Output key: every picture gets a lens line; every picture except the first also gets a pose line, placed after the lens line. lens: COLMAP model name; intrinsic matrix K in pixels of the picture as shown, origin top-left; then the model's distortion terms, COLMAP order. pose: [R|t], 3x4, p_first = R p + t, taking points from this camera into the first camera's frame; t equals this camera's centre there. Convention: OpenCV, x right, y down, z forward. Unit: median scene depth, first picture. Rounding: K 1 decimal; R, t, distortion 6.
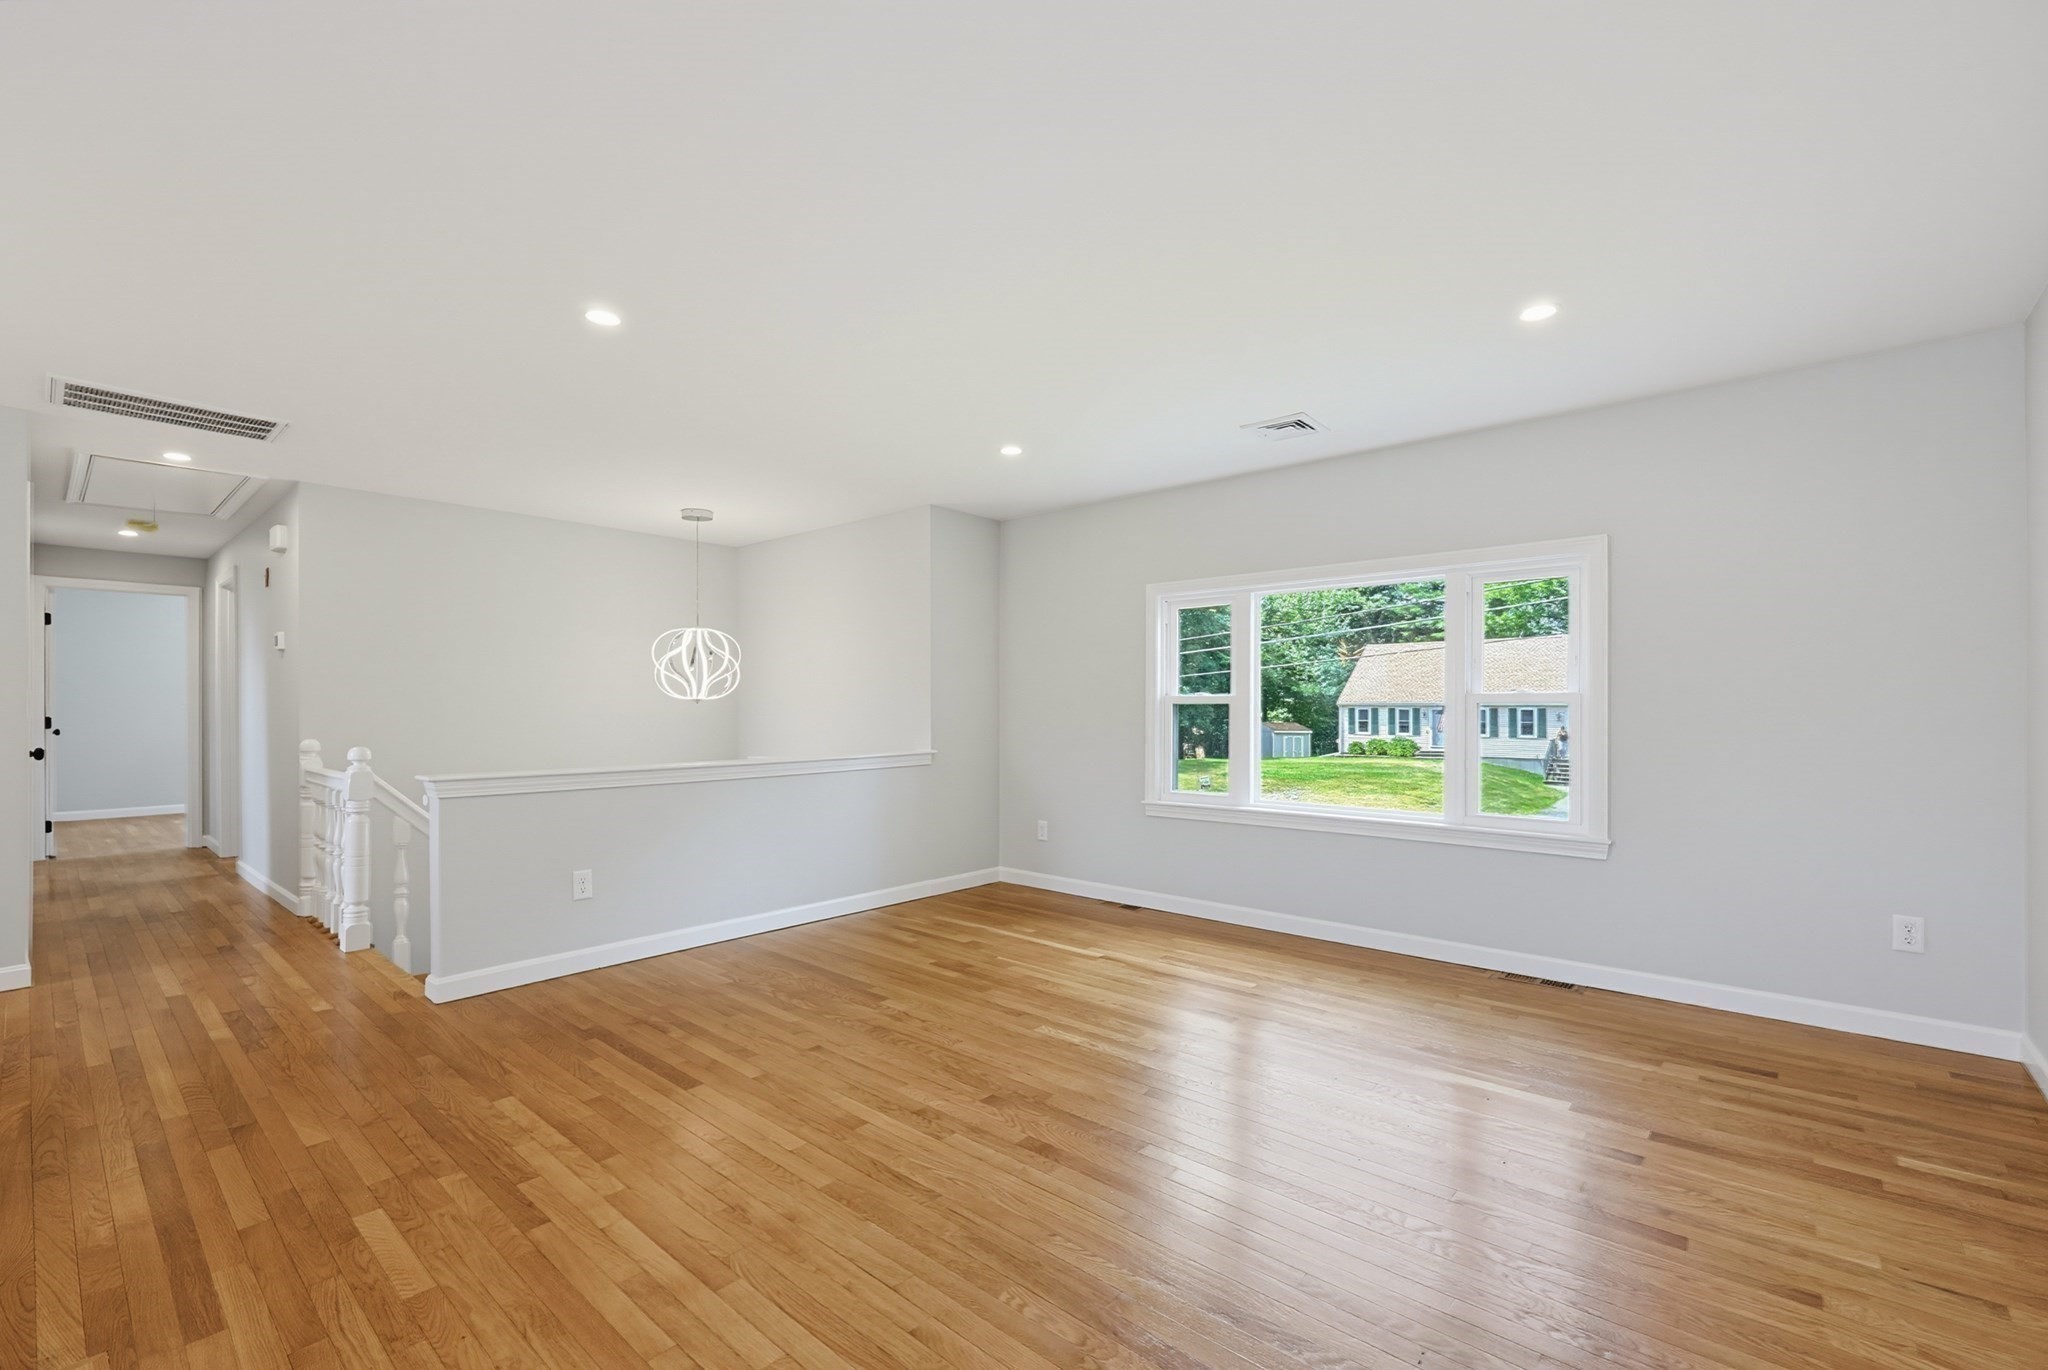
lens RADIAL K [[884.6, 0, 1023.4], [0, 884.6, 703.4], [0, 0, 1]] dist [-0.001102, 0.000256]
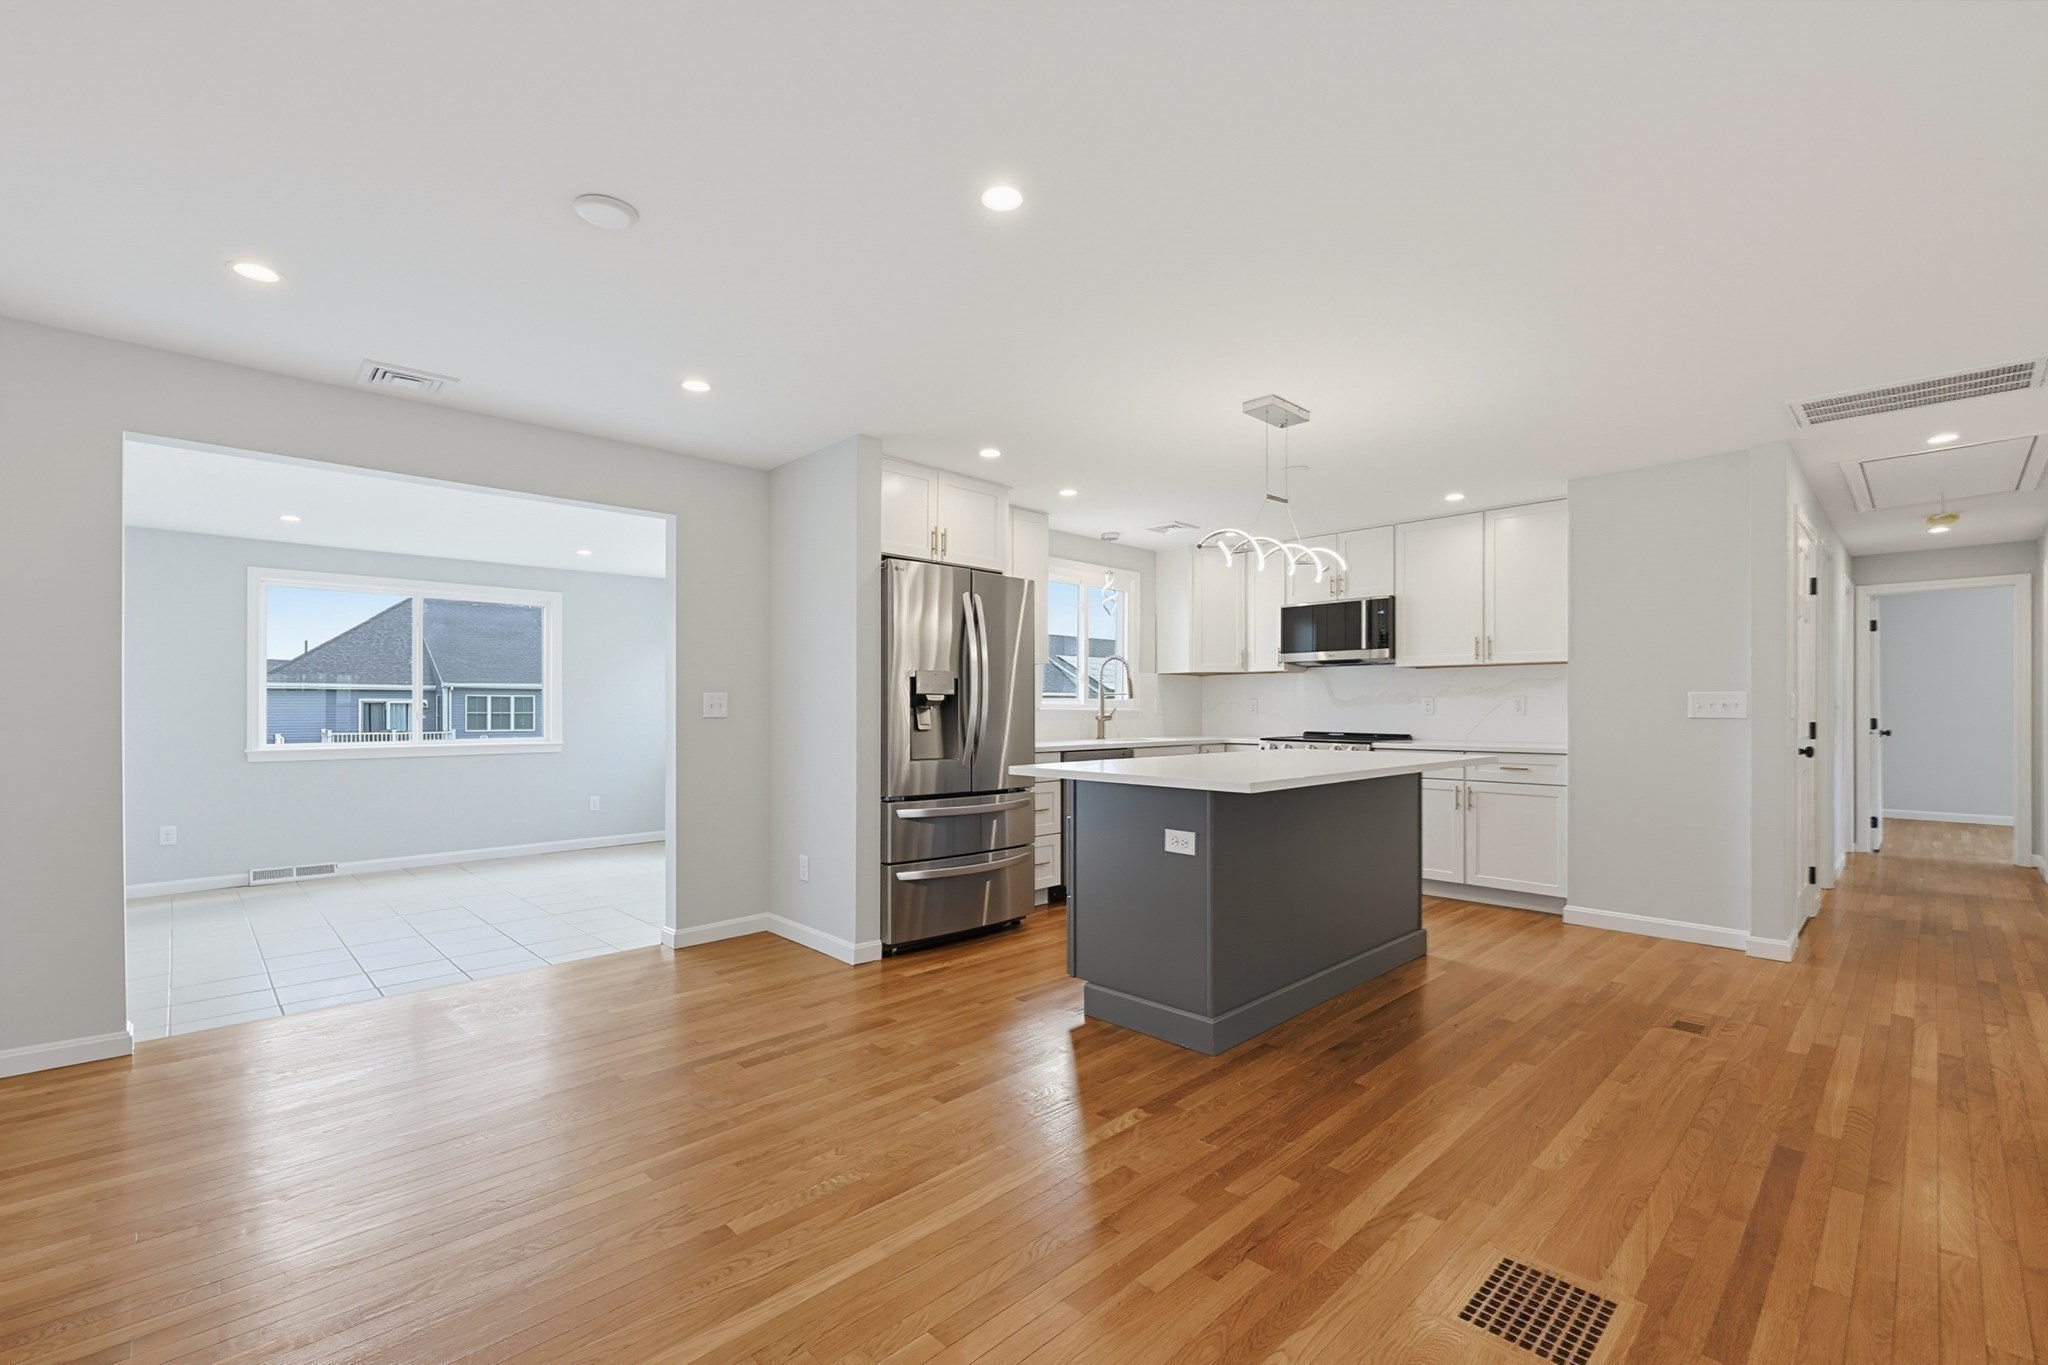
lens RADIAL K [[873.5, 0, 1027.5], [0, 873.5, 704.8], [0, 0, 1]] dist [-0.002467, -0.000148]
pose [[-0.082170, -0.003073, -0.996614, 0.029659], [0.002323, 0.999992, -0.003275, 0.000389], [0.996616, -0.002584, -0.082162, 0.110174]]
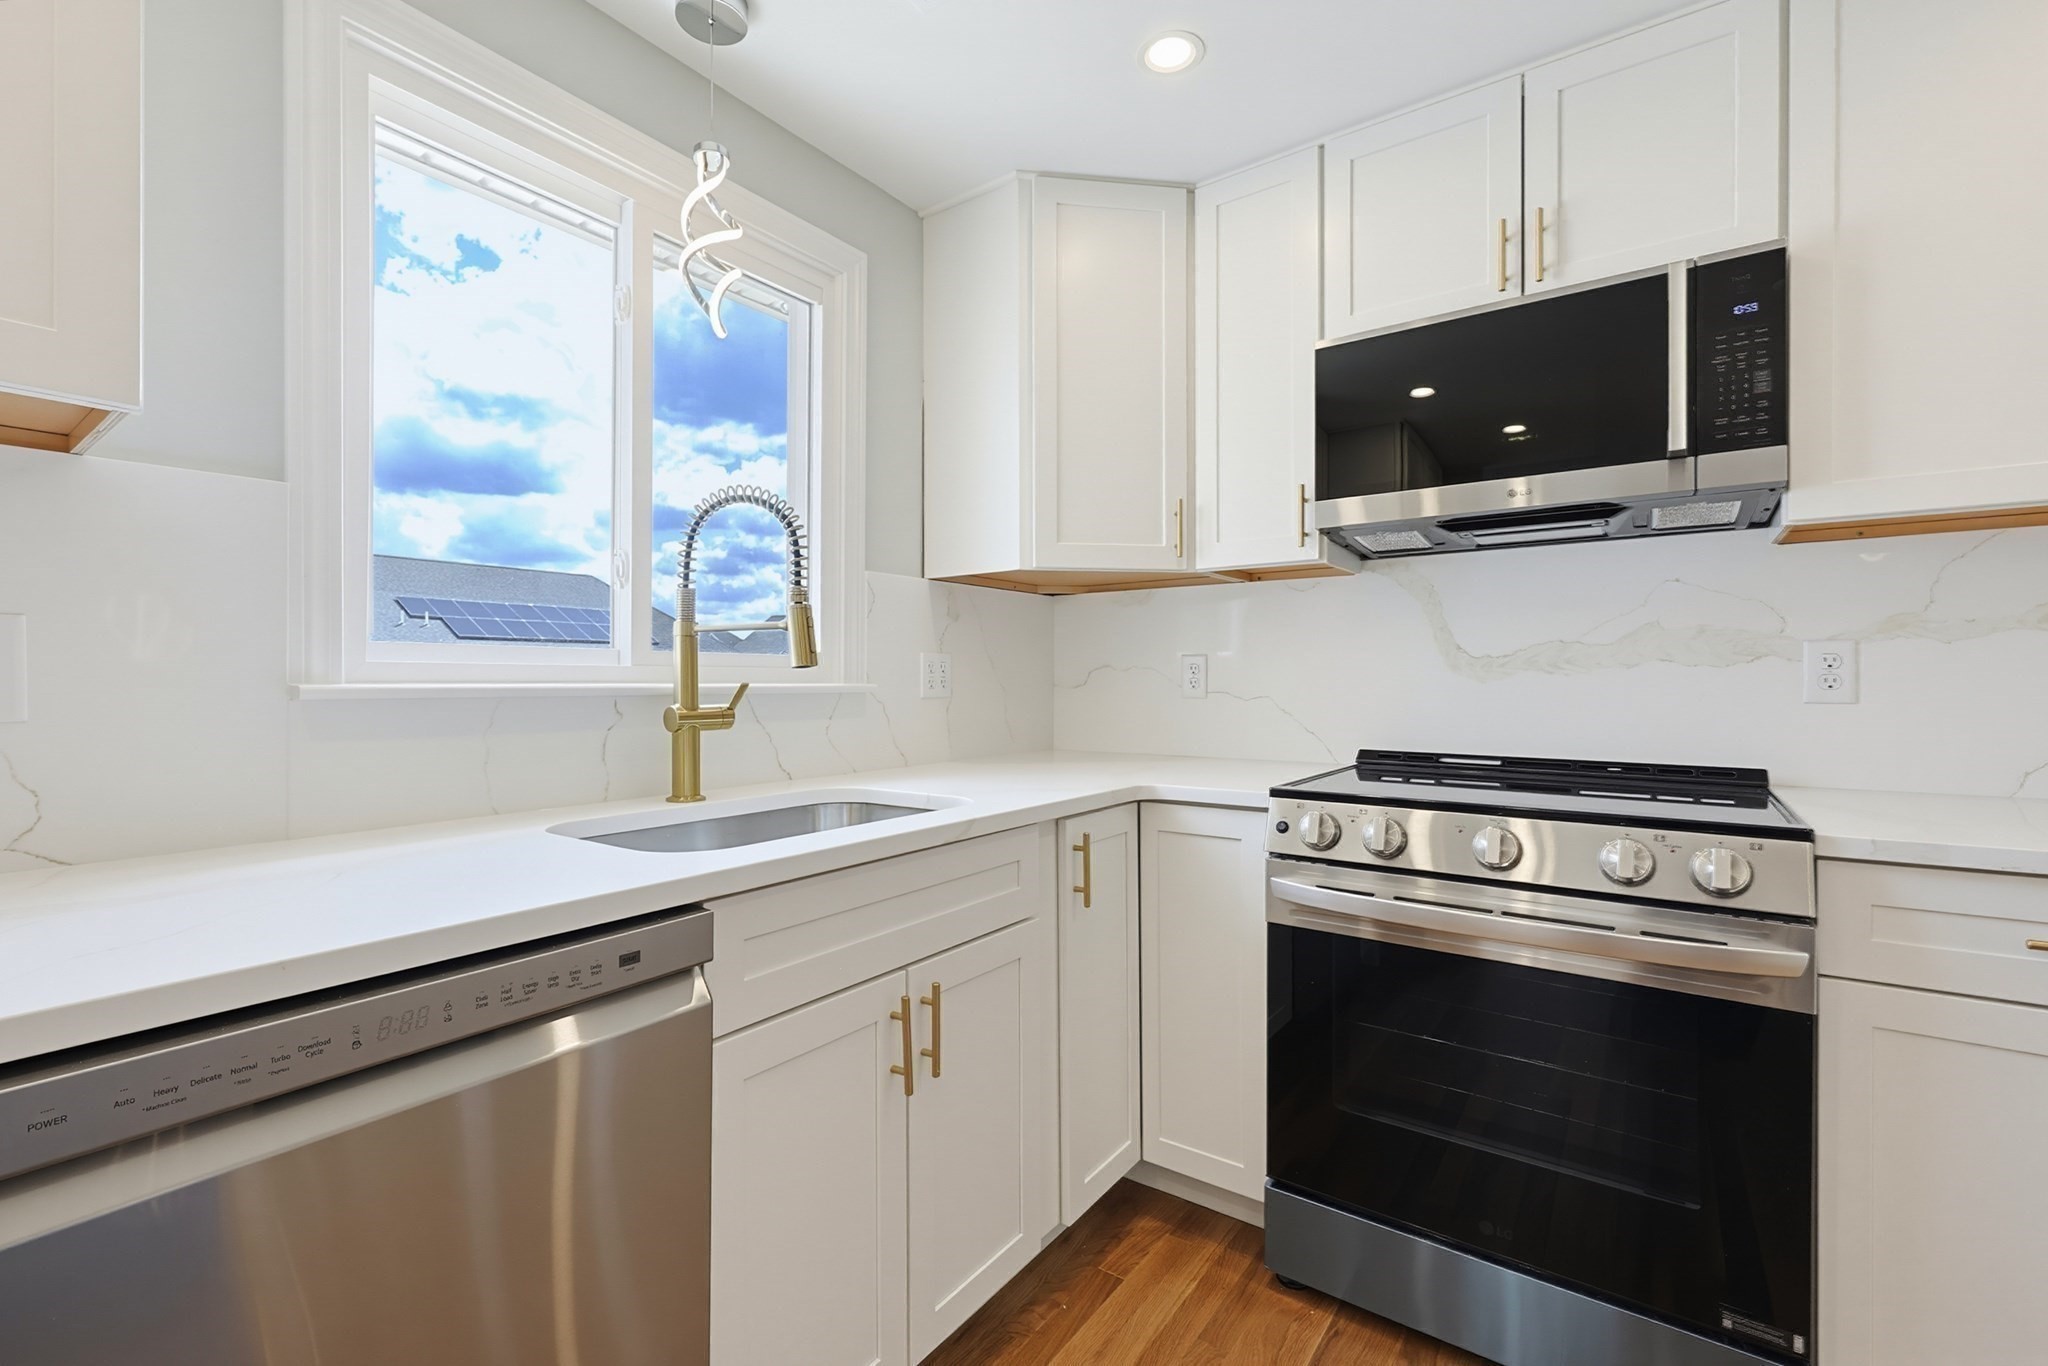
lens RADIAL K [[886.2, 0, 1013.5], [0, 886.2, 683.3], [0, 0, 1]] dist [-0.000596, 0.000012]
pose [[0.089860, 0.004115, -0.995946, -0.918151], [0.005460, 0.999974, 0.004624, 0.000936], [0.995939, -0.005853, 0.089836, 0.208336]]
